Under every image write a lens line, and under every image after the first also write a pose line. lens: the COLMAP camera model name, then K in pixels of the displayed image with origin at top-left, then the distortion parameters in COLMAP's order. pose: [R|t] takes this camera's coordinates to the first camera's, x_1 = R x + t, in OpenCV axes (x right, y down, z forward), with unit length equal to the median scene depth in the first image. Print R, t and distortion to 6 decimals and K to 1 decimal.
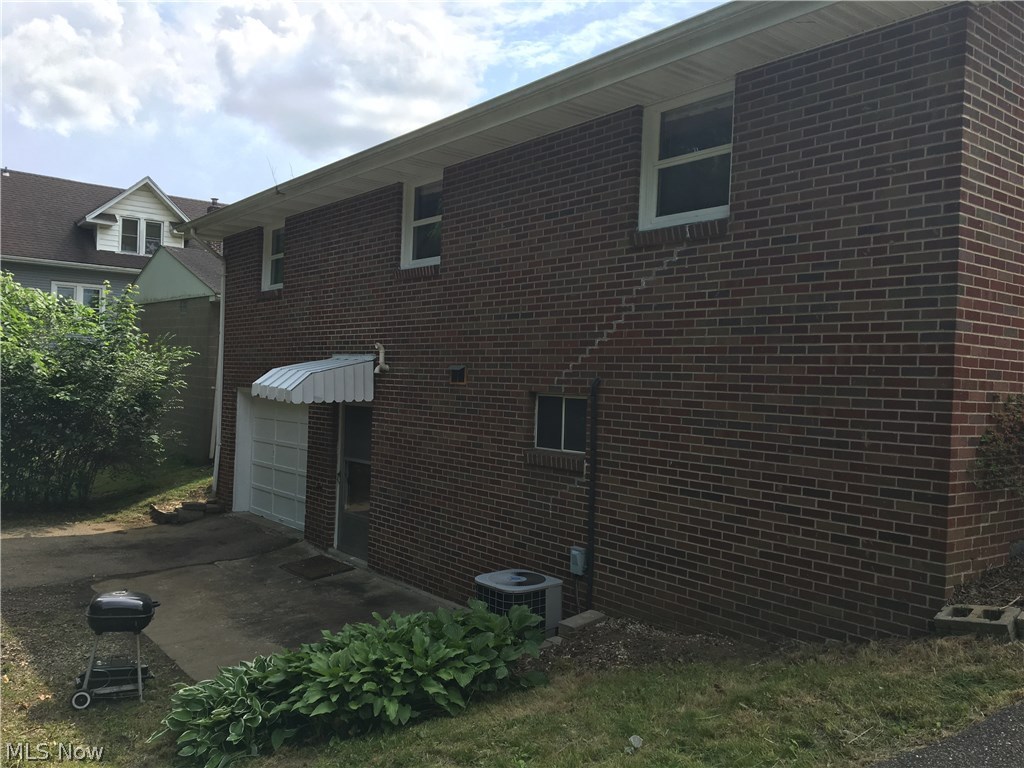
lens RADIAL K [[861.8, 0, 511.5], [0, 861.8, 383.3], [0, 0, 1]] dist [0.015879, -0.004716]
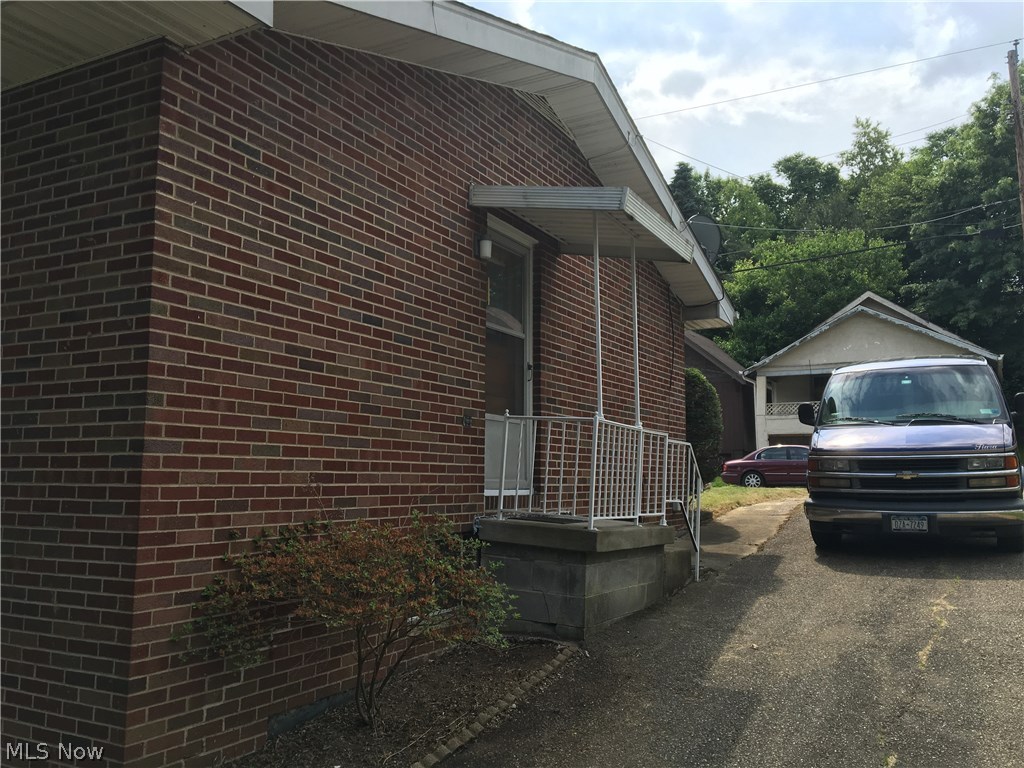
lens RADIAL K [[861.8, 0, 513.8], [0, 861.8, 384.3], [0, 0, 1]] dist [0.015879, -0.004716]
pose [[0.915132, 0.014786, 0.402884, 0.486360], [0.028227, 0.994525, -0.100615, -0.034332], [-0.402165, 0.103448, 0.909704, 0.173946]]
